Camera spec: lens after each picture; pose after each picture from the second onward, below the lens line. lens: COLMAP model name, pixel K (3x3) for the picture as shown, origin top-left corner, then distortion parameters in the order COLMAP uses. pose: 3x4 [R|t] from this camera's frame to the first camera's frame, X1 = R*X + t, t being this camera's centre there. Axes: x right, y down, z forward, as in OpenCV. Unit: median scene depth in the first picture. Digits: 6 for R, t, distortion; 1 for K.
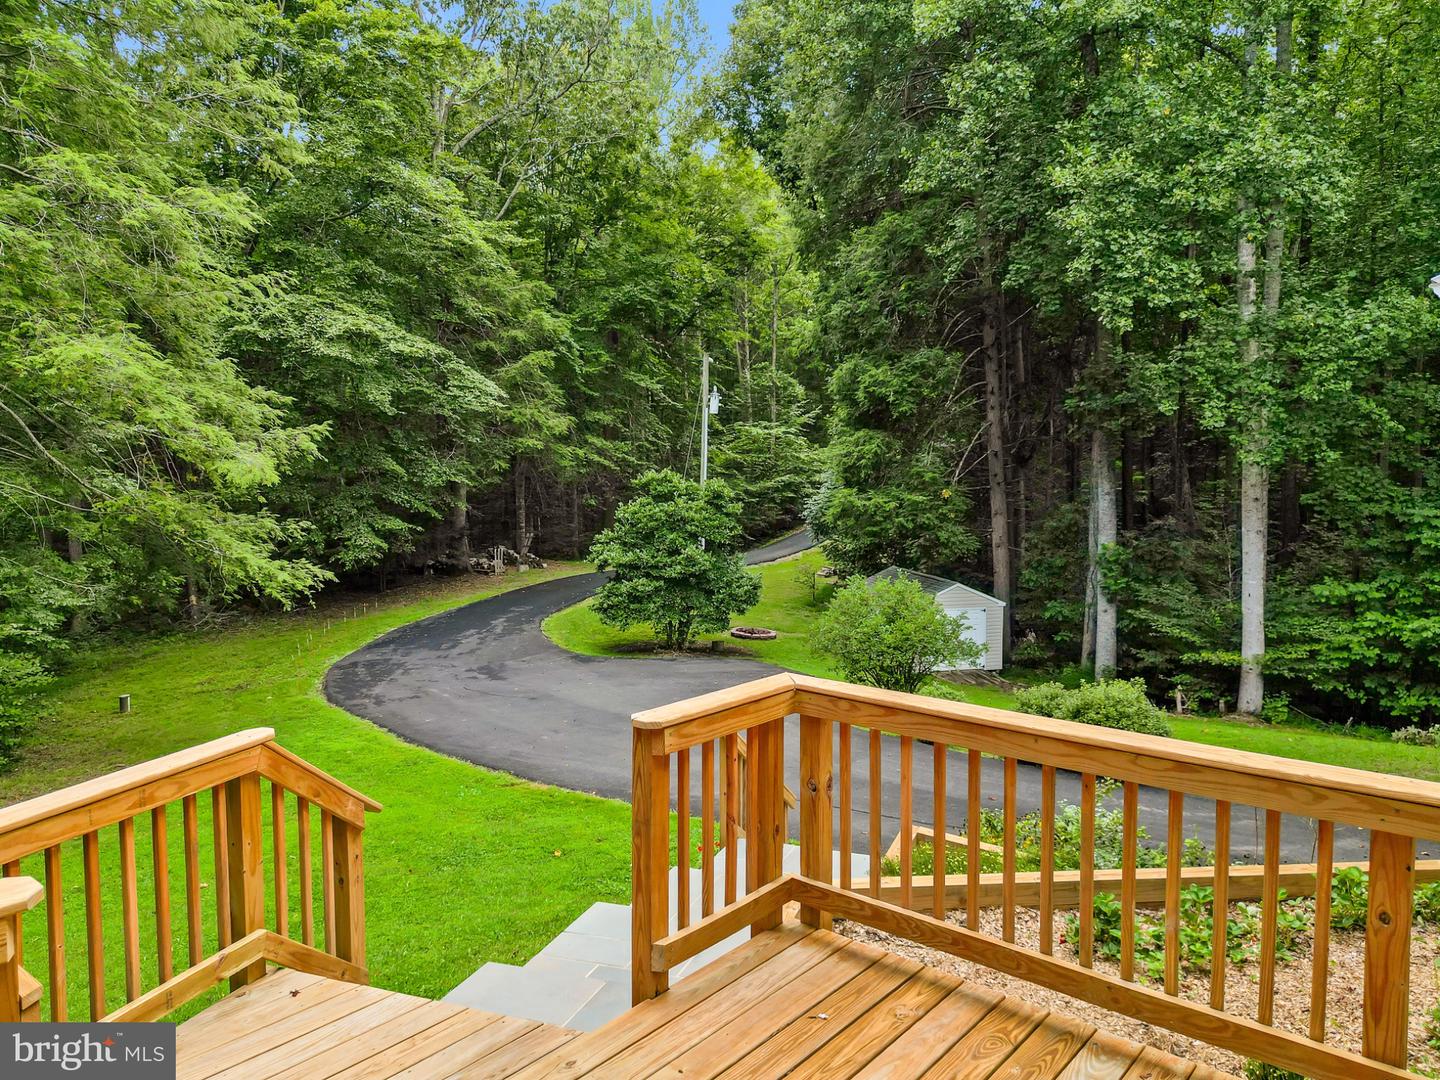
lens RADIAL K [[1003.9, 0, 720.0], [0, 1003.9, 540.0], [0, 0, 1]] dist [0.053045, -0.073301]
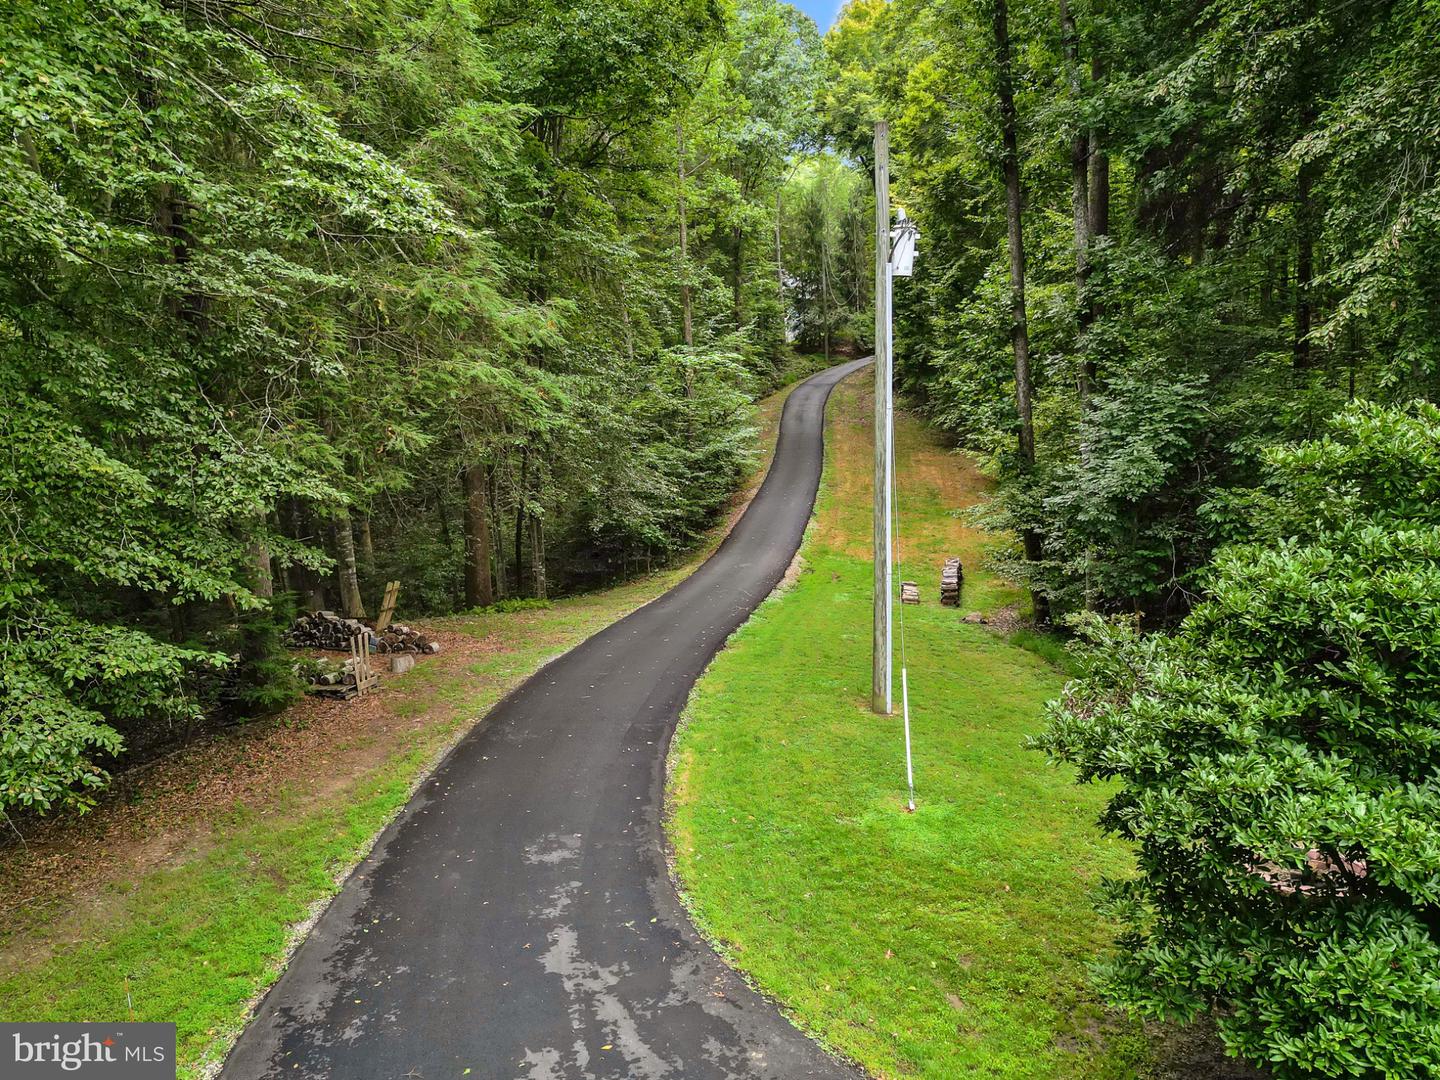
lens RADIAL K [[1003.9, 0, 720.0], [0, 1003.9, 540.0], [0, 0, 1]] dist [0.053045, -0.073301]
pose [[0.928076, -0.082127, 0.363222, -0.257989], [0.054690, 0.994861, 0.085204, -0.065005], [-0.368353, -0.059211, 0.927799, 0.632803]]
